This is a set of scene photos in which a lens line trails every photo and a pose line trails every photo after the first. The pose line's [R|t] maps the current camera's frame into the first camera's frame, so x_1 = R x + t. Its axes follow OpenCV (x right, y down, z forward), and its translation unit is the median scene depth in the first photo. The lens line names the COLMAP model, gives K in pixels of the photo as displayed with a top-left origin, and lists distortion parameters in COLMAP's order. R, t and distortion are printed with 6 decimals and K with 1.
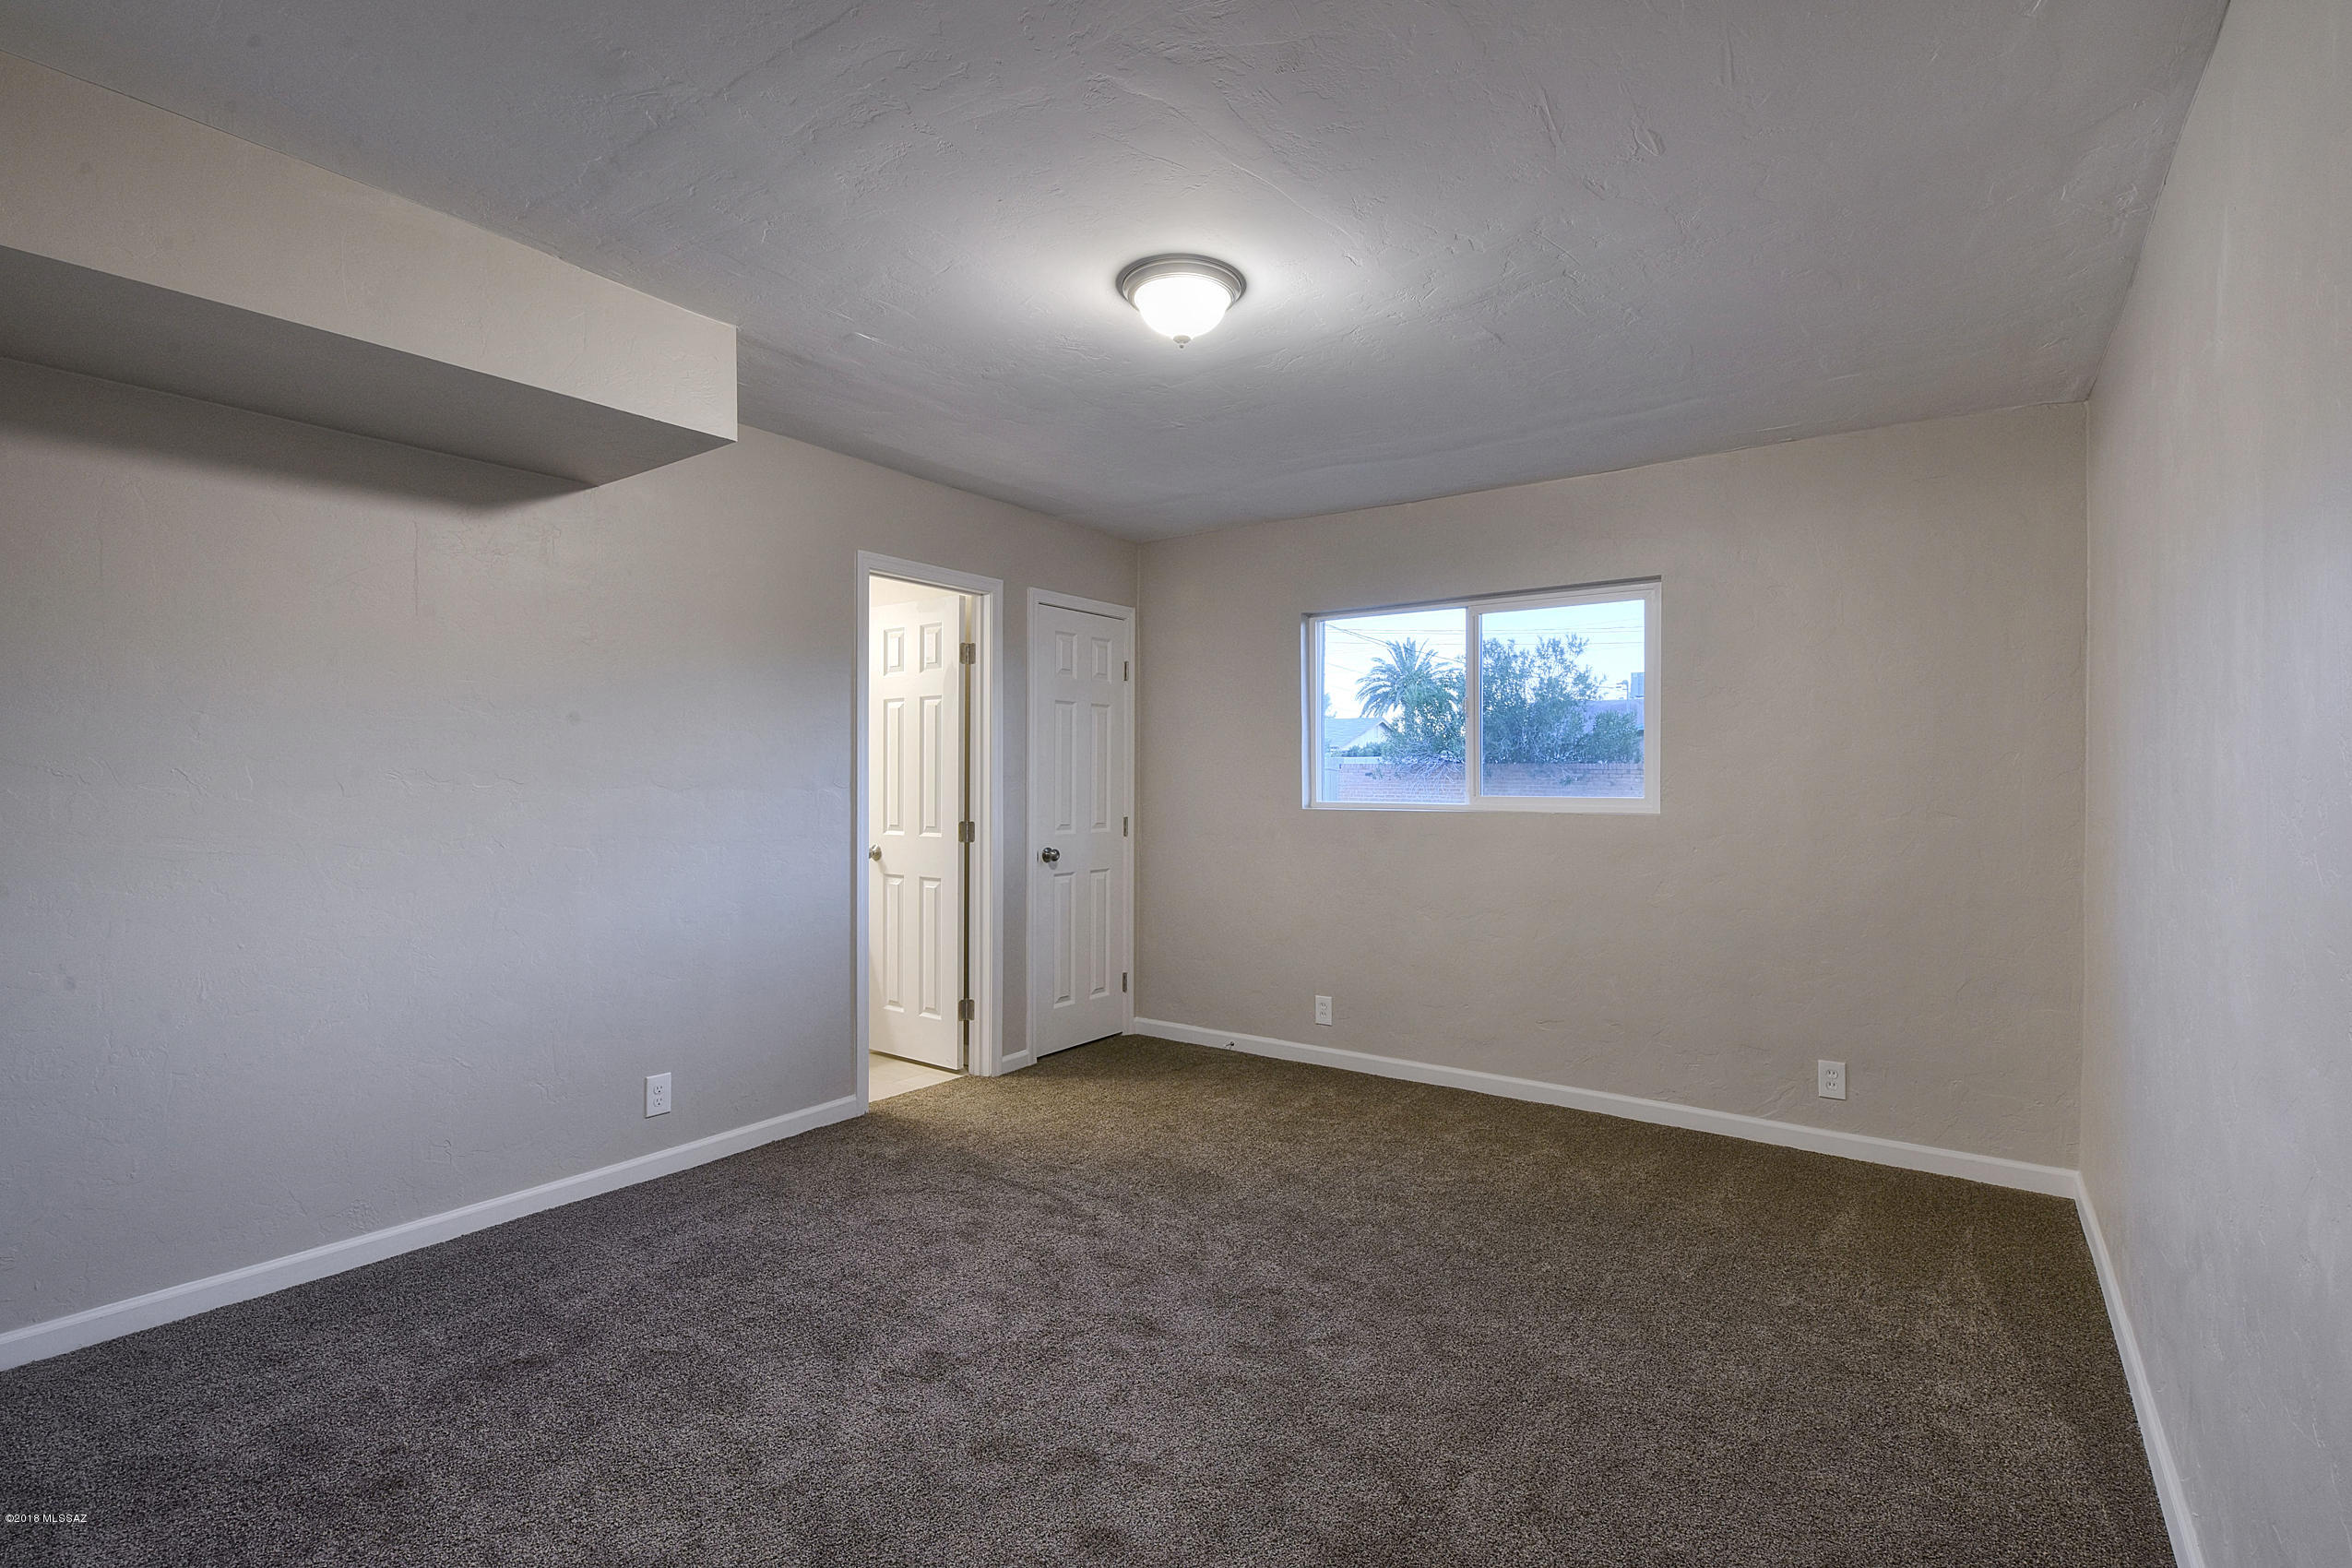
lens RADIAL K [[1028.4, 0, 1176.0], [0, 1028.4, 784.0], [0, 0, 1]] dist [-0.000690, -0.009041]
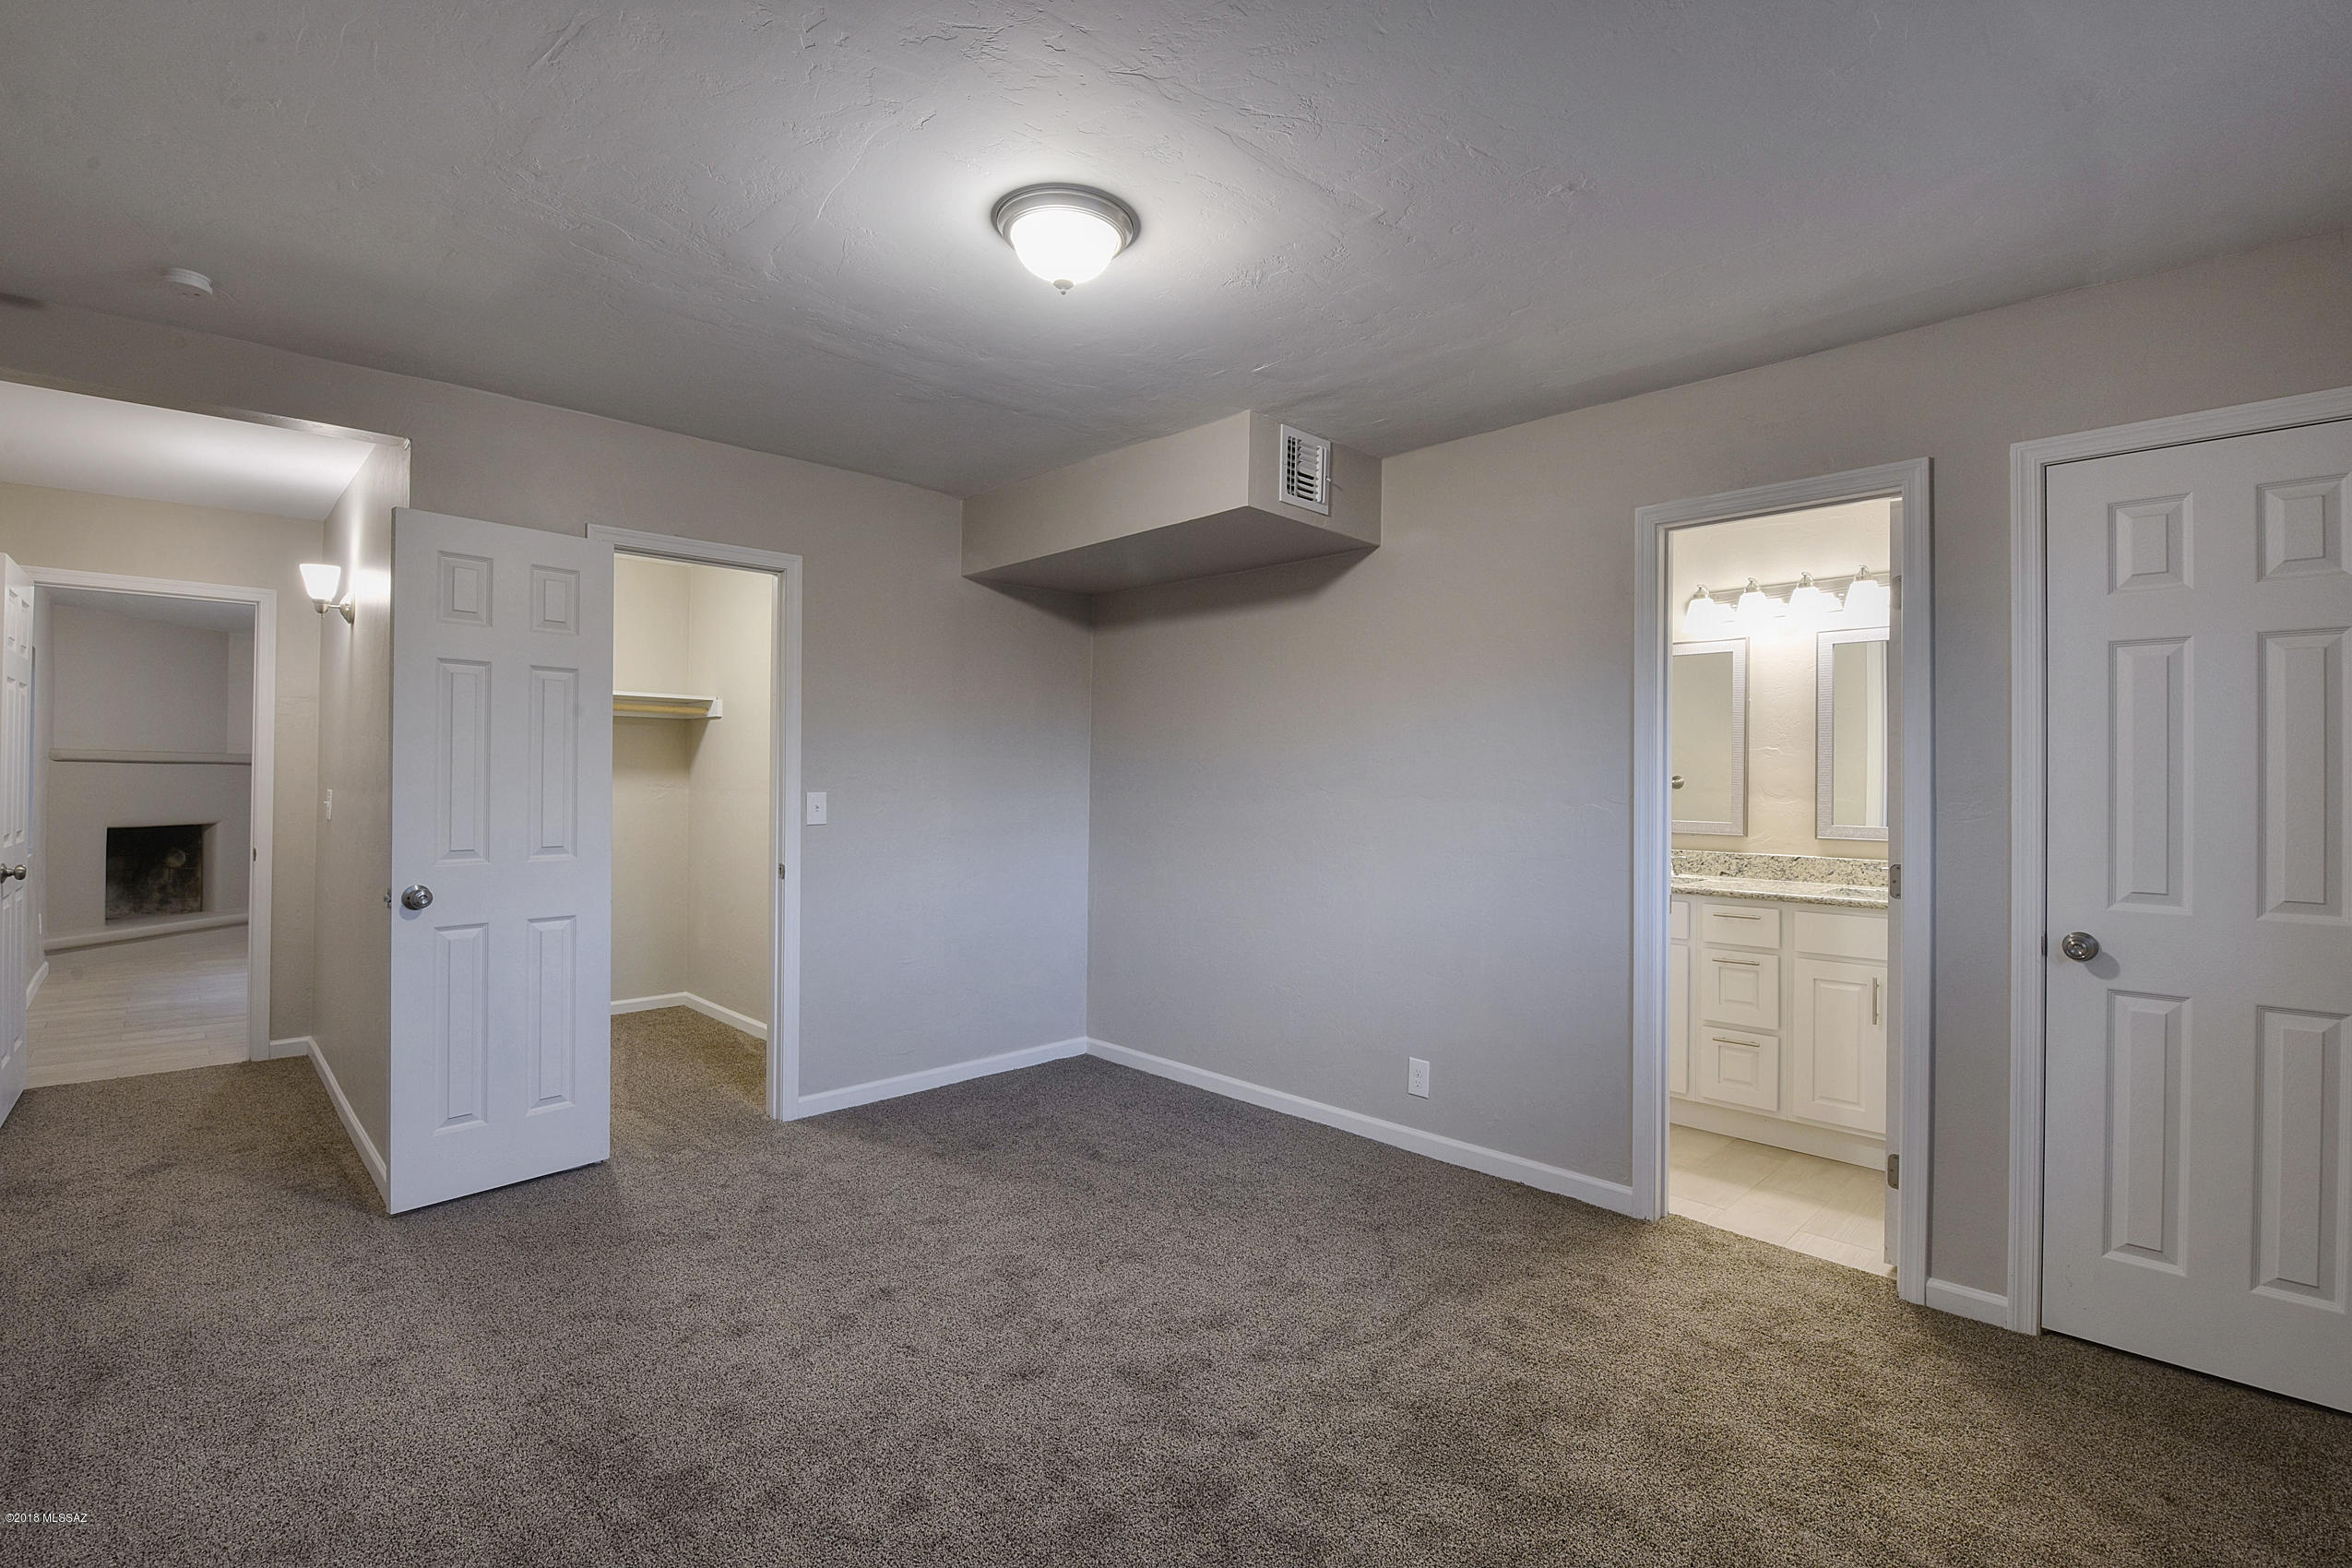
lens RADIAL K [[1028.4, 0, 1176.0], [0, 1028.4, 784.0], [0, 0, 1]] dist [-0.000690, -0.009041]
pose [[-0.129603, -0.004417, -0.991556, 0.619306], [-0.015825, 0.999872, -0.002386, -0.004427], [0.991440, 0.015382, -0.129657, 0.882231]]
